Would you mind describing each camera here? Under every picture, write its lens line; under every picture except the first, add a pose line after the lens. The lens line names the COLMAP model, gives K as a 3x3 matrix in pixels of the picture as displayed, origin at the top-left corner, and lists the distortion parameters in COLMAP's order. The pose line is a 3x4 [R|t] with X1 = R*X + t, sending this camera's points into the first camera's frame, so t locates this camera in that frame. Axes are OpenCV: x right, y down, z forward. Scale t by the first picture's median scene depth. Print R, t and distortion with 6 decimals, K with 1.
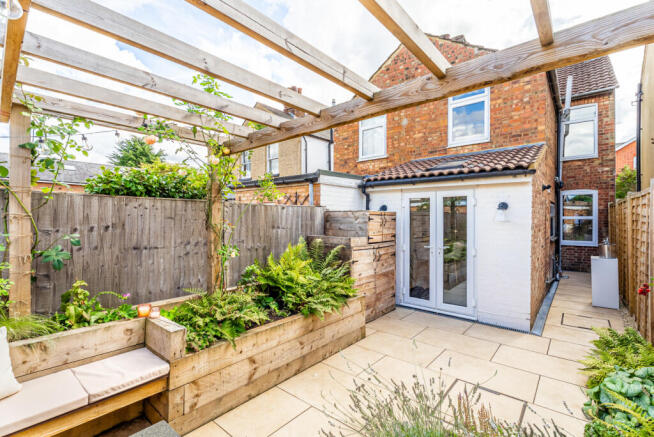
lens RADIAL K [[299.2, 0, 327.0], [0, 299.2, 218.5], [0, 0, 1]] dist [0.001567, 0.000083]
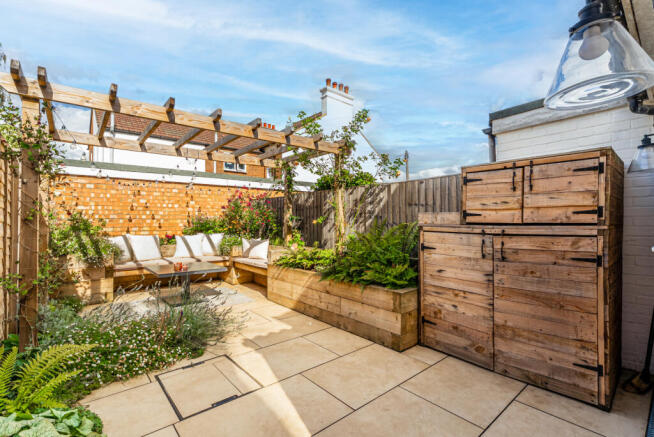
lens RADIAL K [[299.2, 0, 327.0], [0, 299.2, 218.5], [0, 0, 1]] dist [0.001567, 0.000083]
pose [[-0.154986, -0.010489, -0.987861, 0.746933], [0.005883, 0.999916, -0.011540, 0.078525], [0.987899, -0.007600, -0.154912, 0.822913]]
